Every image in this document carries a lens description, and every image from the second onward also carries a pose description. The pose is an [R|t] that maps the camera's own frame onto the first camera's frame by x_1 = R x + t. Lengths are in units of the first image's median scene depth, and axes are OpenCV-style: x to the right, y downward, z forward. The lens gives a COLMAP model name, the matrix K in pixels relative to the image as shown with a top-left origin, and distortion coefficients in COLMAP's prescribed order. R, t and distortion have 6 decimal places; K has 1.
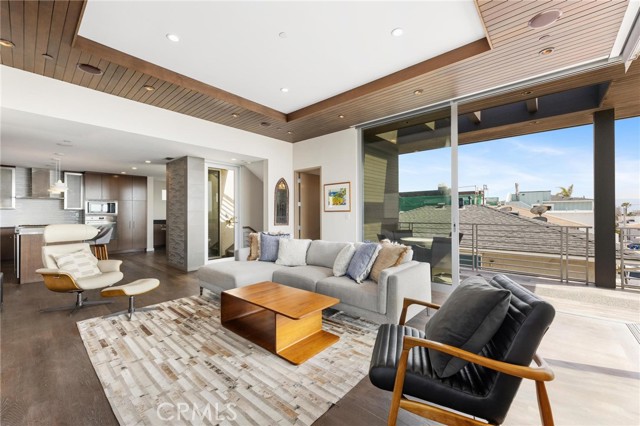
lens RADIAL K [[262.2, 0, 320.7], [0, 262.2, 212.1], [0, 0, 1]] dist [0.001033, 0.000292]
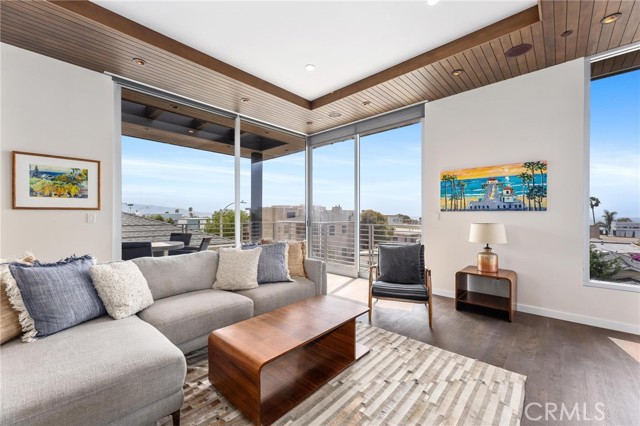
lens RADIAL K [[258.9, 0, 320.5], [0, 258.9, 213.7], [0, 0, 1]] dist [0.000917, 0.000183]
pose [[0.021287, 0.007549, 0.999745, -0.622078], [-0.010714, 0.999916, -0.007322, 0.007576], [-0.999716, -0.010556, 0.021366, 0.618236]]
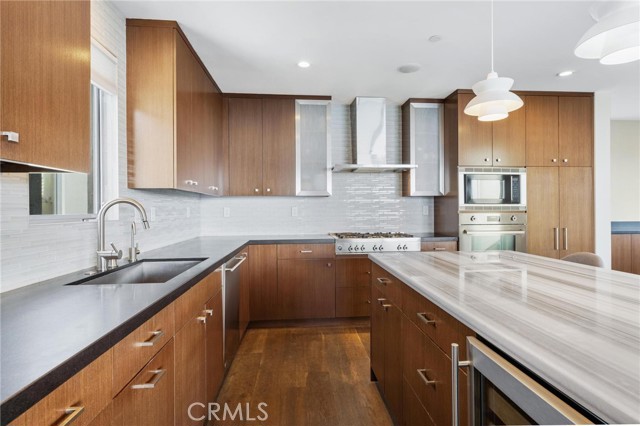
lens RADIAL K [[338.9, 0, 328.3], [0, 338.9, 209.3], [0, 0, 1]] dist [0.000059, -0.000265]
pose [[0.732333, -0.001152, -0.680946, -1.330496], [0.010440, 0.999900, 0.009537, 0.008460], [0.680867, -0.014093, 0.732272, 0.994722]]
